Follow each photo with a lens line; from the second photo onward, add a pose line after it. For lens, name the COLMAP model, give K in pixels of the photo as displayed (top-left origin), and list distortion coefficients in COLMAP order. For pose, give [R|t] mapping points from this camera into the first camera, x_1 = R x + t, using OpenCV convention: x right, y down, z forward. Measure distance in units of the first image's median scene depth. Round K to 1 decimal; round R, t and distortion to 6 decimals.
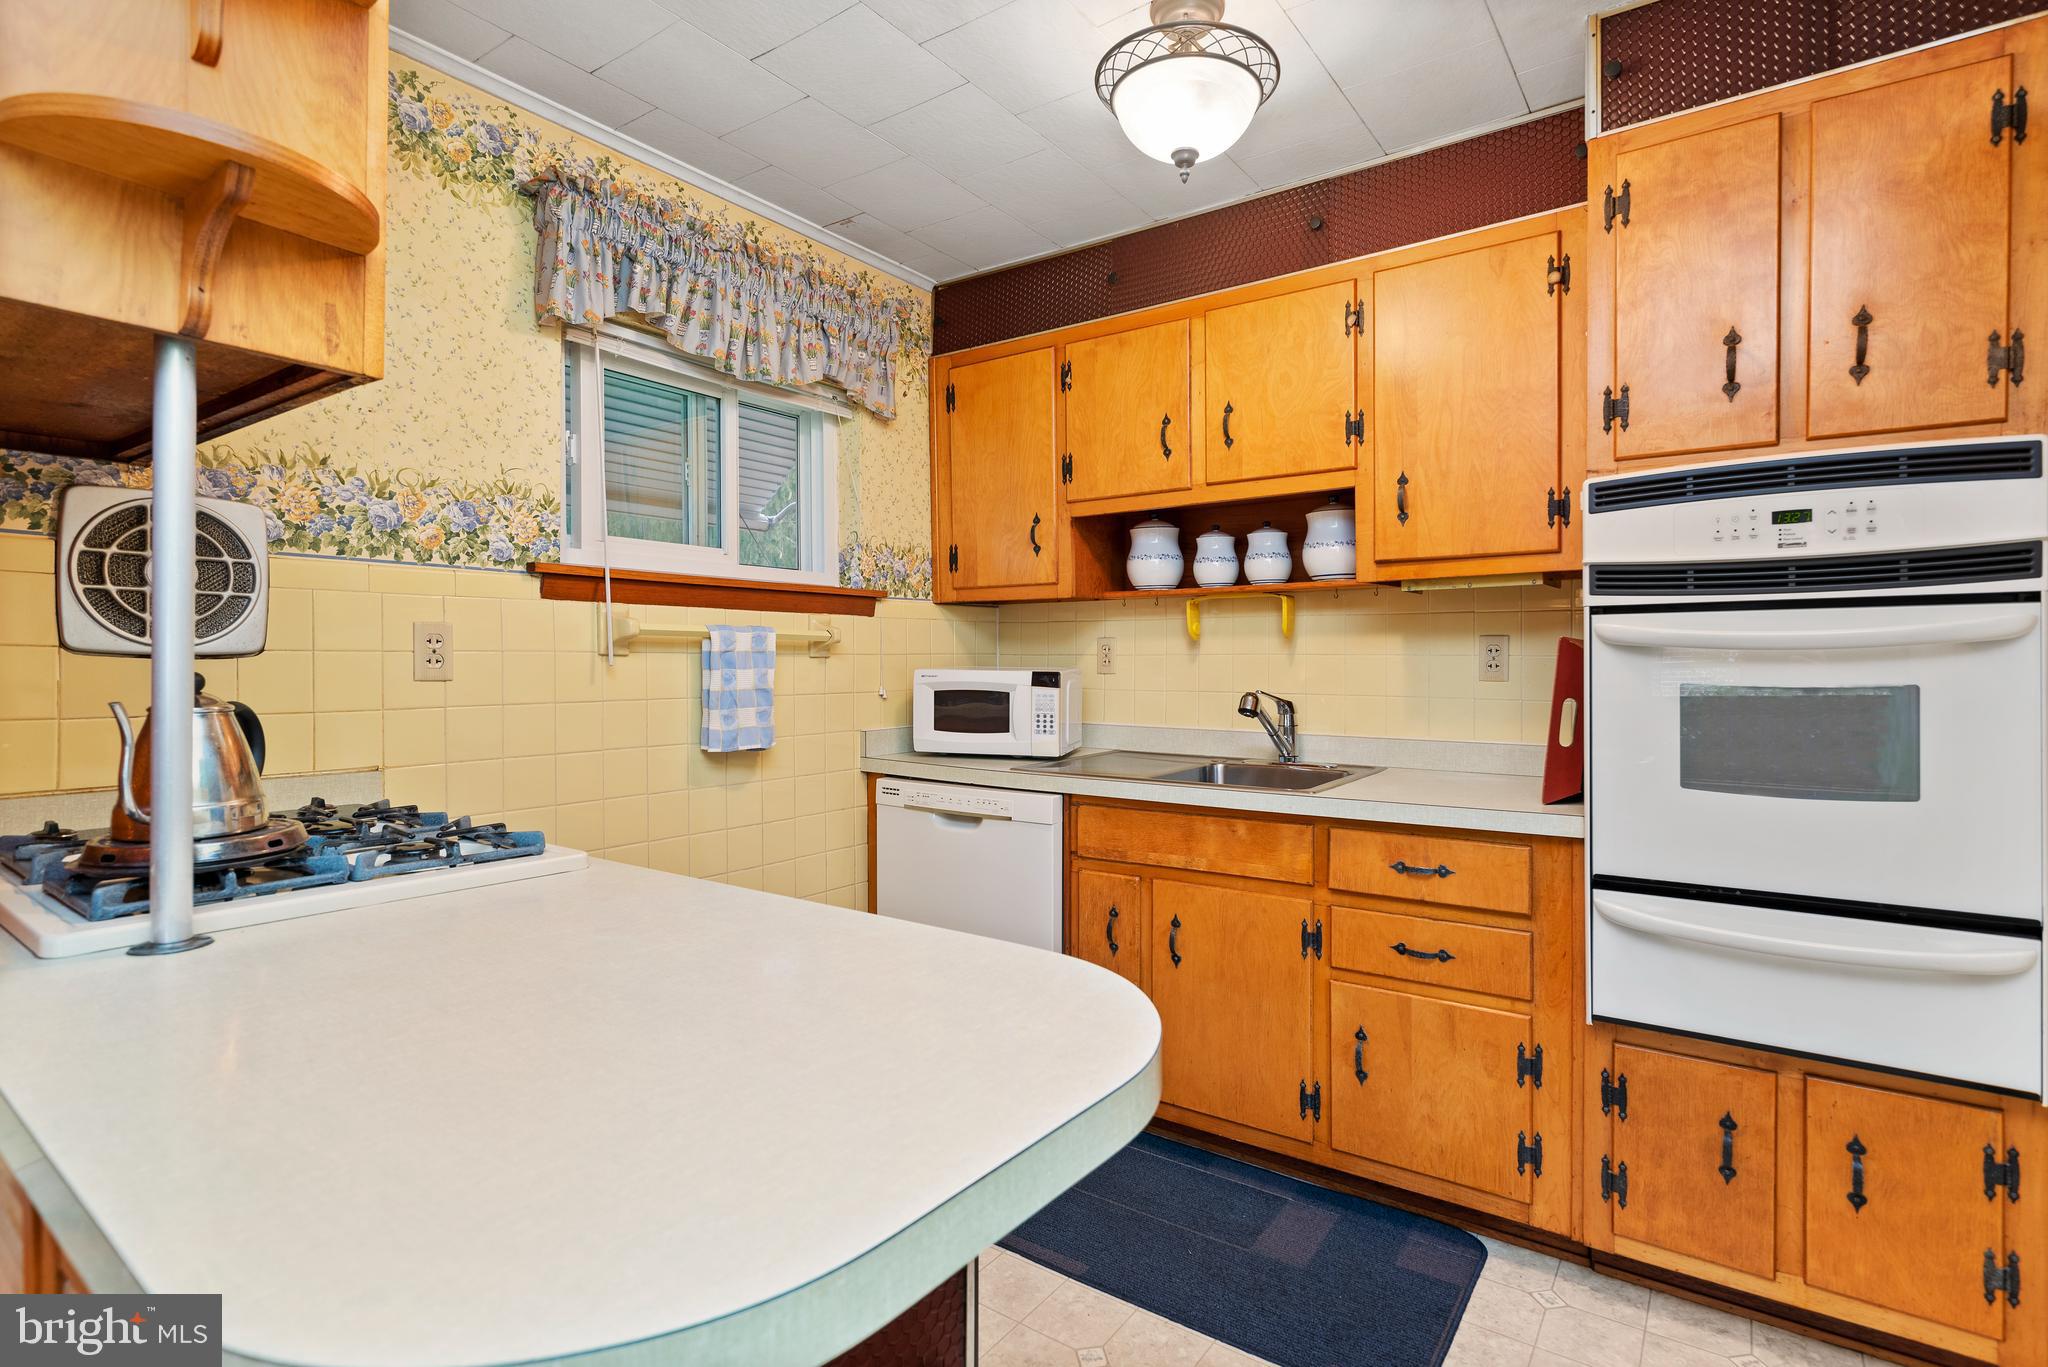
lens RADIAL K [[995.6, 0, 1037.0], [0, 995.6, 668.1], [0, 0, 1]] dist [-0.000087, 0.001534]
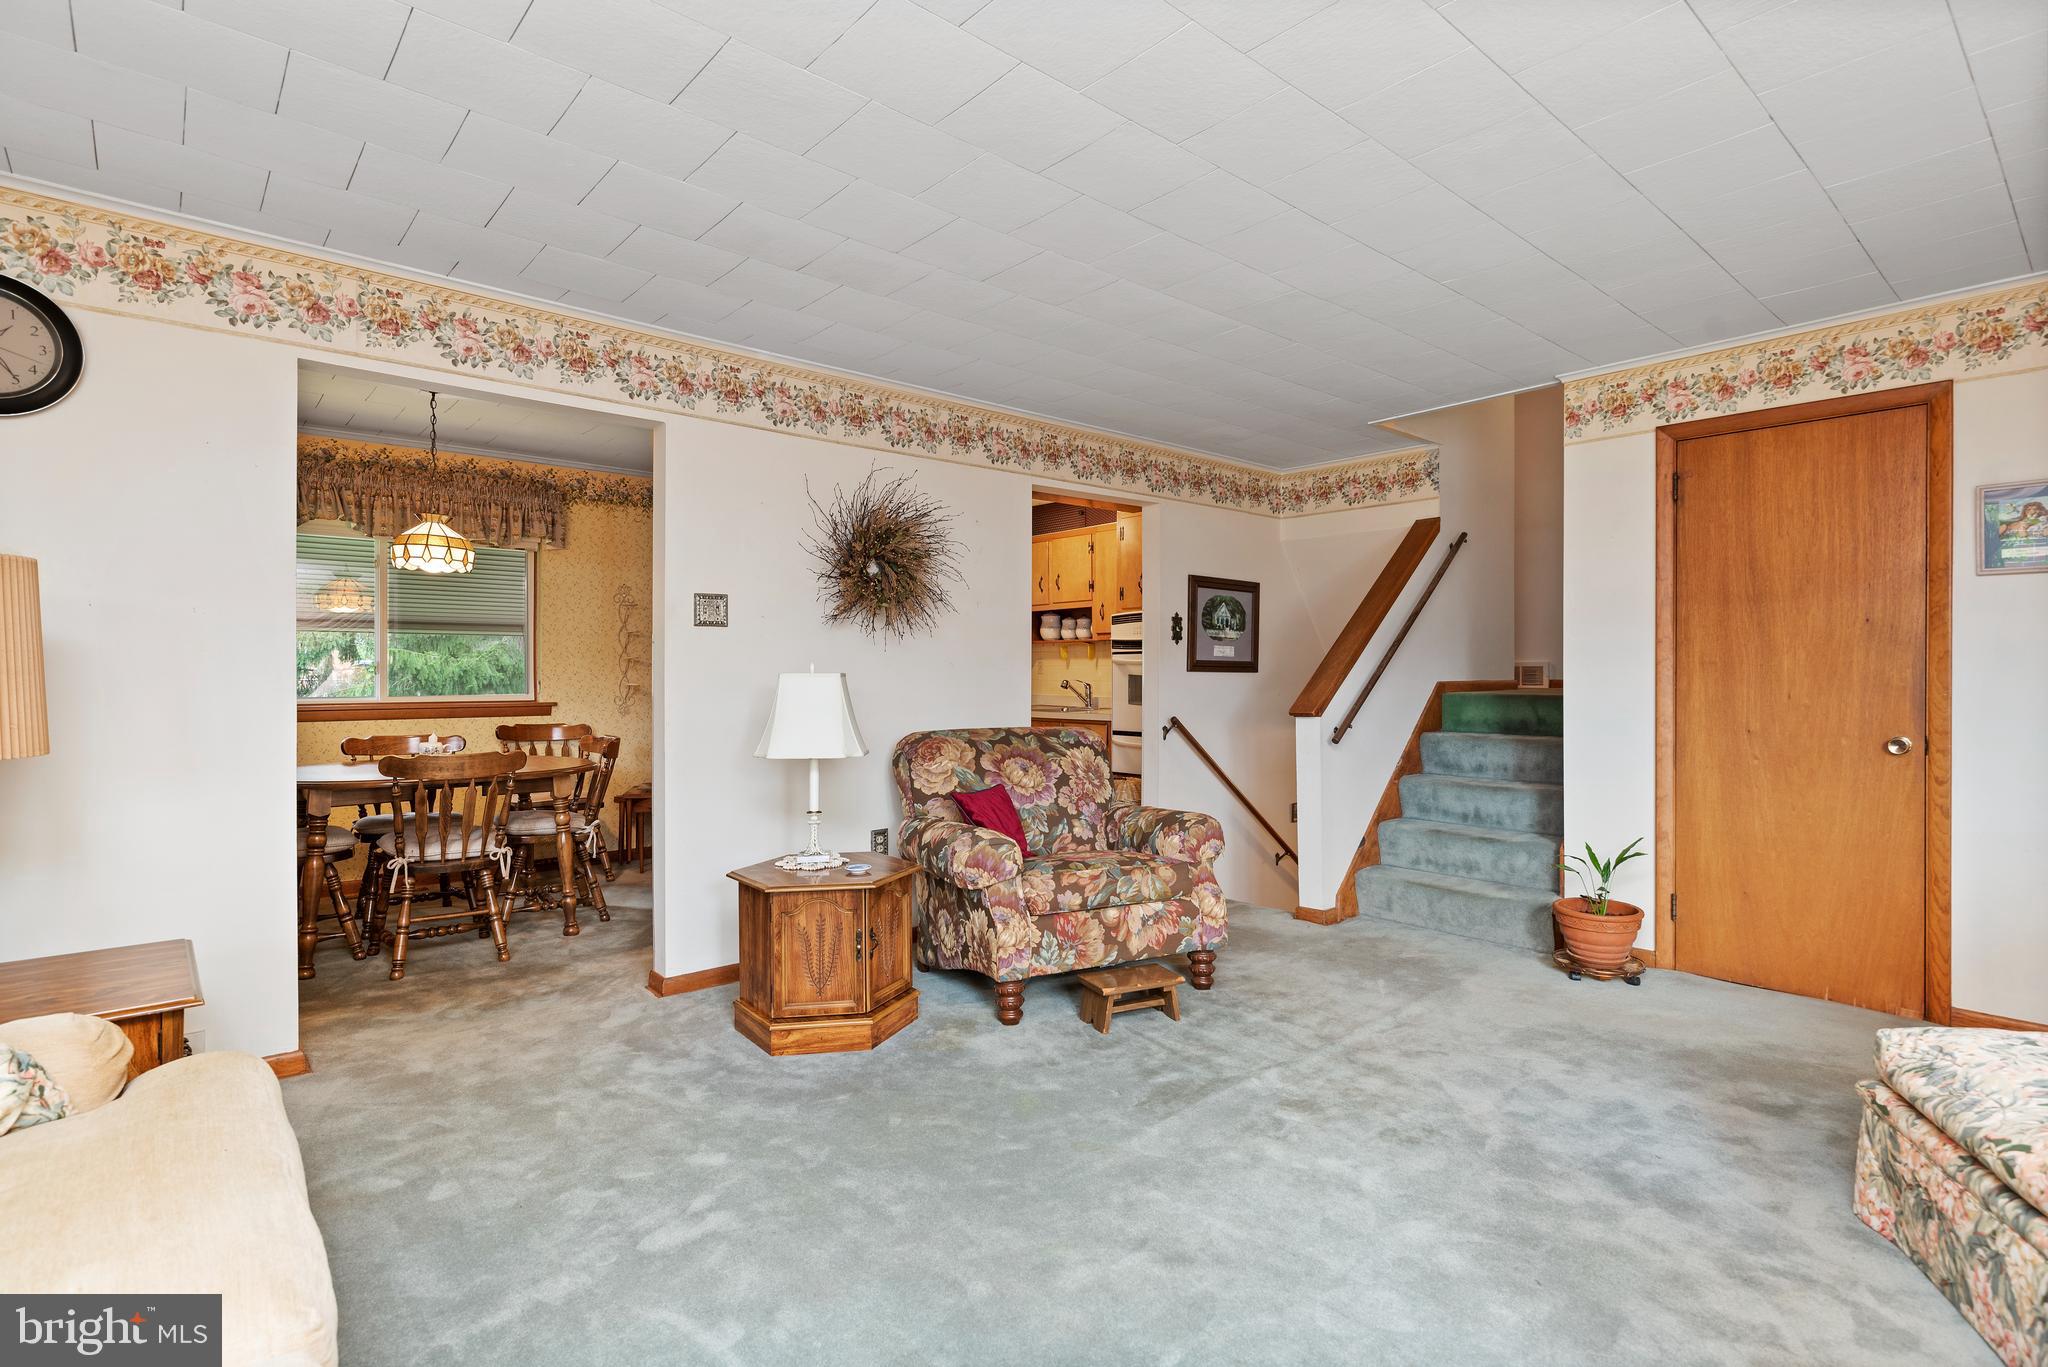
lens RADIAL K [[995.6, 0, 1040.0], [0, 995.6, 684.3], [0, 0, 1]] dist [-0.000087, 0.001534]
pose [[0.973017, 0.001719, -0.230727, 0.956997], [0.000356, 0.999960, 0.008954, 0.014692], [0.230733, -0.008795, 0.972977, -2.069255]]
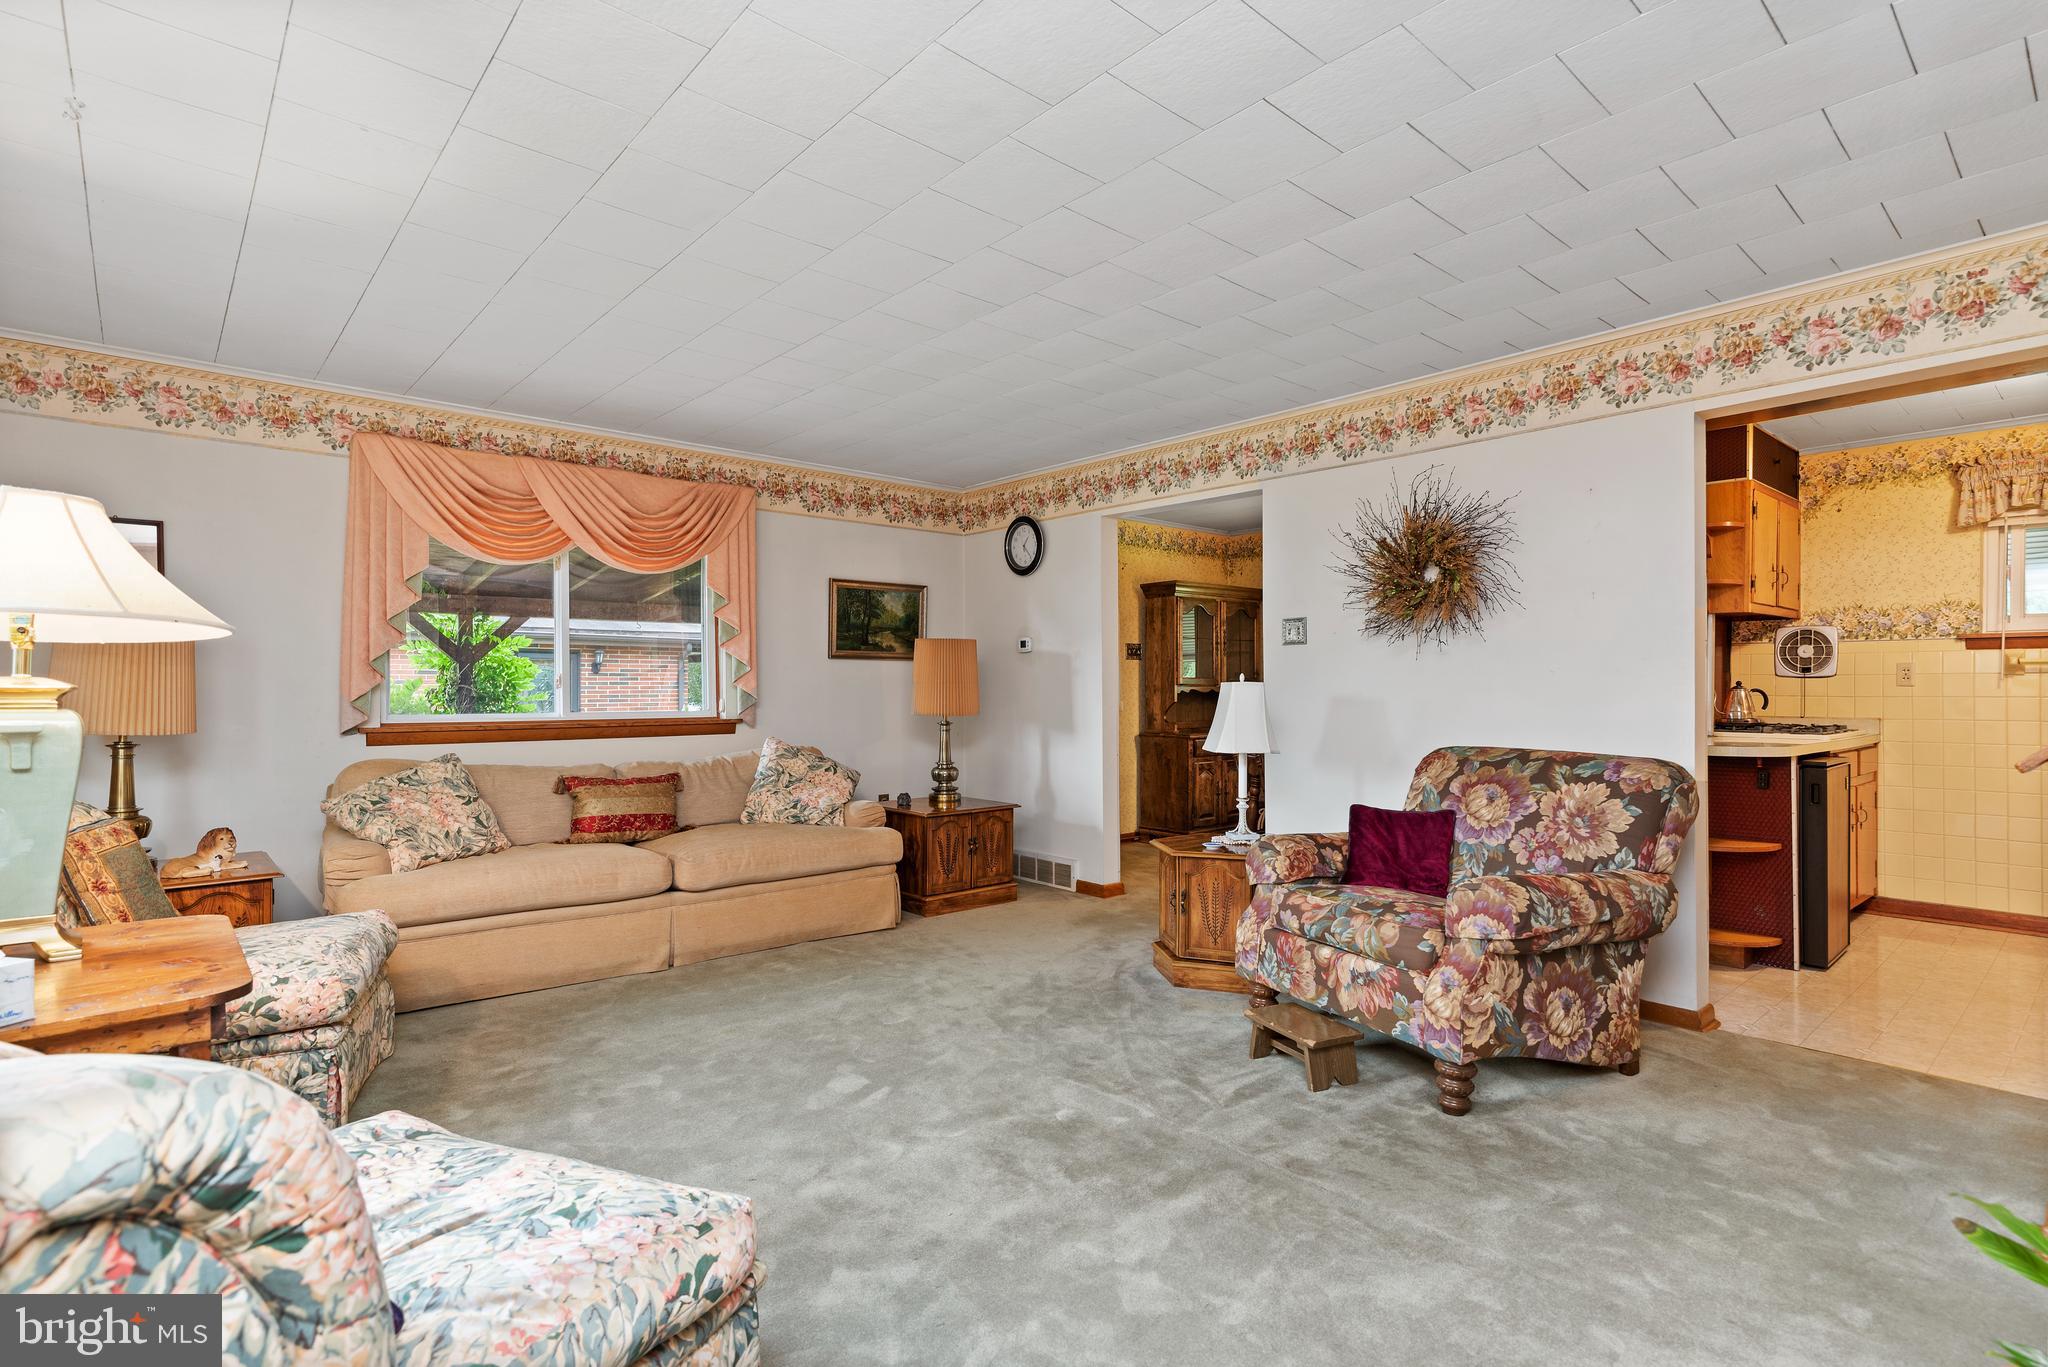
lens RADIAL K [[995.6, 0, 1036.7], [0, 995.6, 689.5], [0, 0, 1]] dist [-0.000087, 0.001534]
pose [[-0.231052, 0.001516, -0.972940, 2.209162], [-0.003830, 0.999990, 0.002468, 0.021696], [0.972934, 0.004297, -0.231044, -0.517679]]
